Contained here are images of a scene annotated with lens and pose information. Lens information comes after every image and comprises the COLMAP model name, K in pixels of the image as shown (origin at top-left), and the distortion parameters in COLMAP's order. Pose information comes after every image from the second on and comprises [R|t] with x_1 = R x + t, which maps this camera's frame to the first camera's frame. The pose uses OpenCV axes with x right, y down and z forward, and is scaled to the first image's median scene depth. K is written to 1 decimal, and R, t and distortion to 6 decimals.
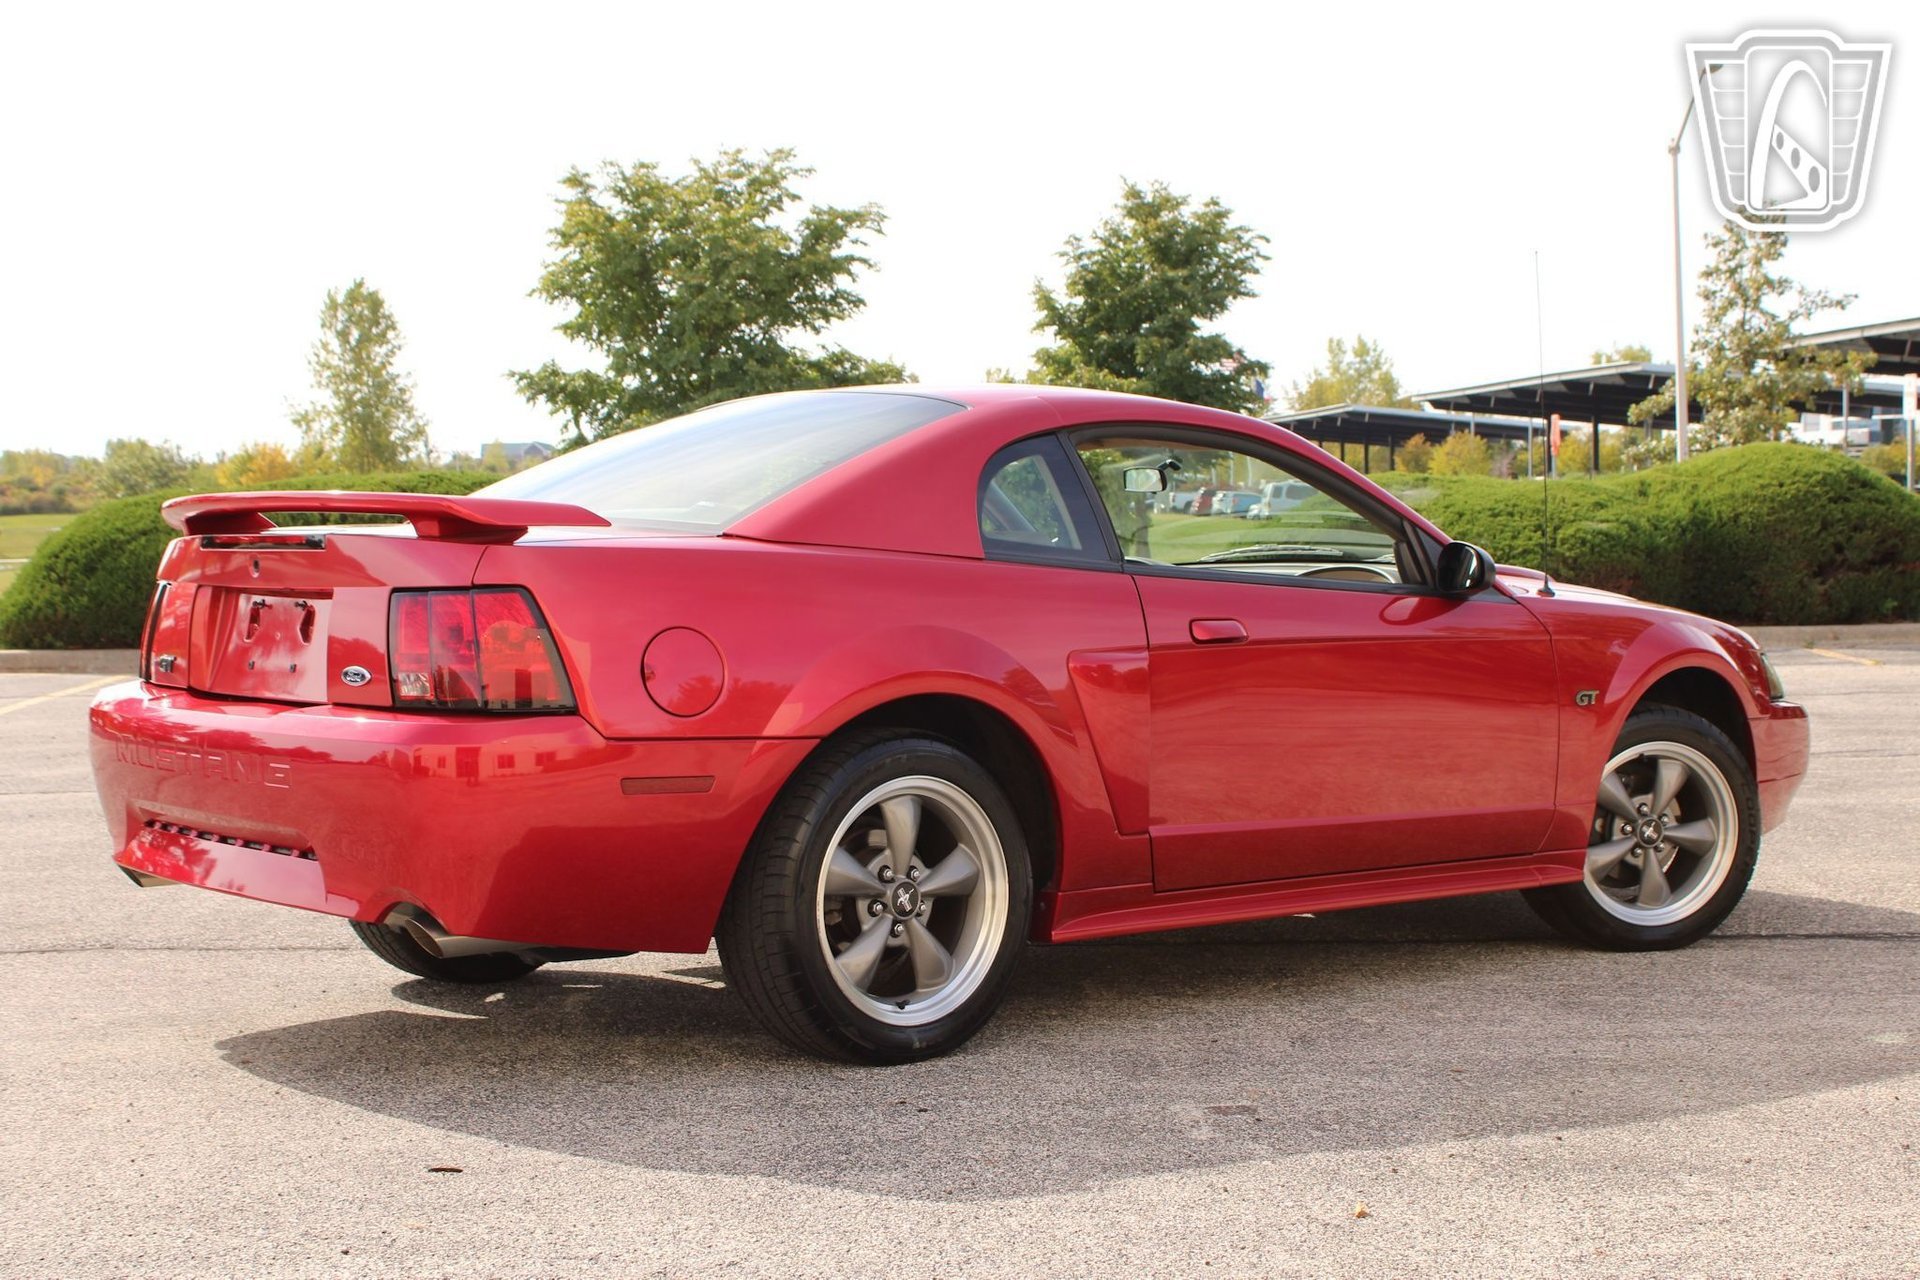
lens RADIAL K [[3061.4, 0, 964.0], [0, 3061.4, 622.9], [0, 0, 1]] dist [-0.024540, 0.186258]
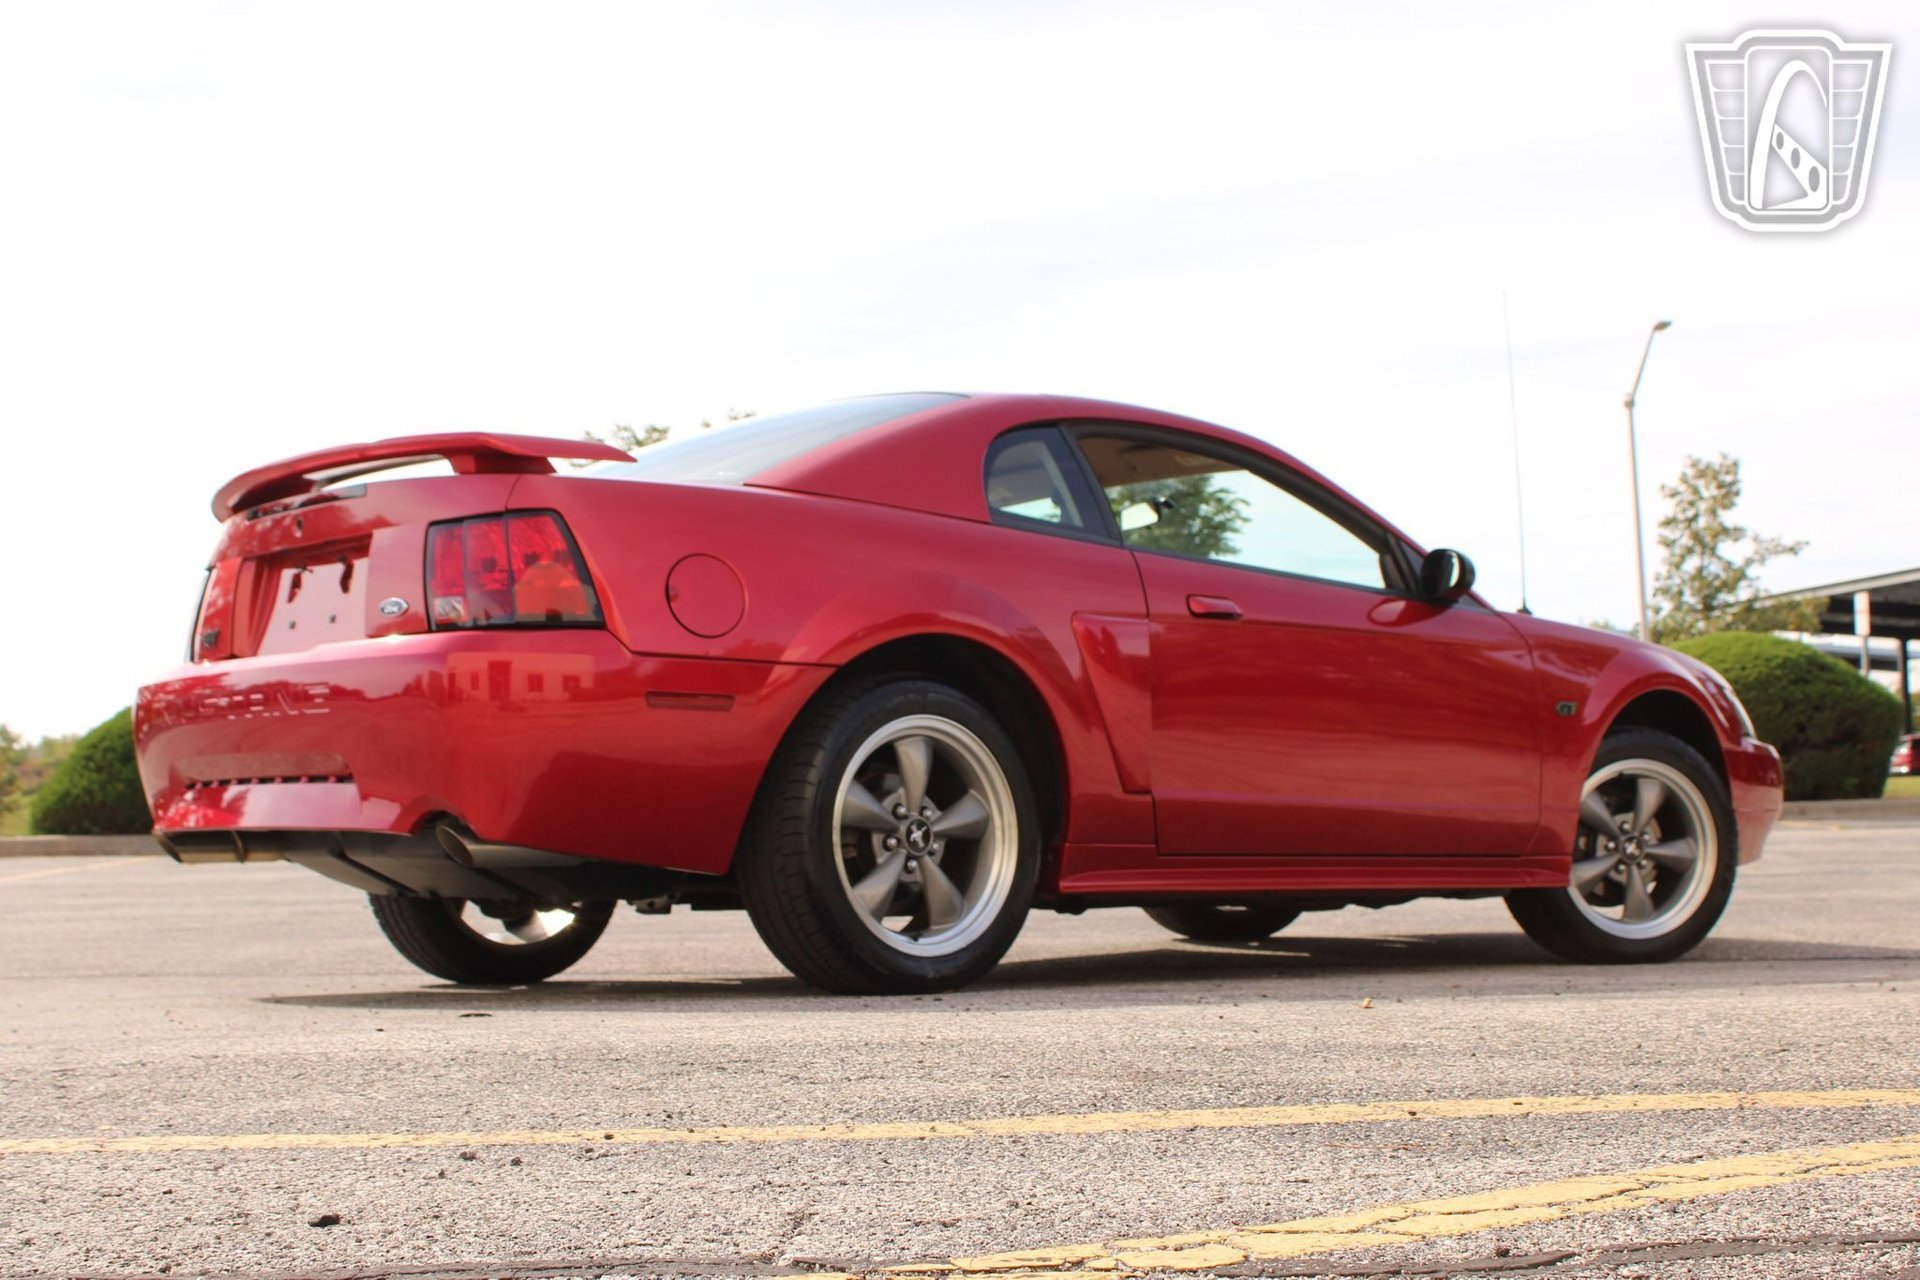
lens RADIAL K [[2943.8, 0, 960.0], [0, 2943.8, 640.0], [0, 0, 1]] dist [-0.050352, 0.178112]
pose [[0.999965, -0.008220, 0.001516, -0.004848], [0.008342, 0.992858, -0.119012, 0.114848], [-0.000527, 0.119020, 0.992892, 0.001555]]
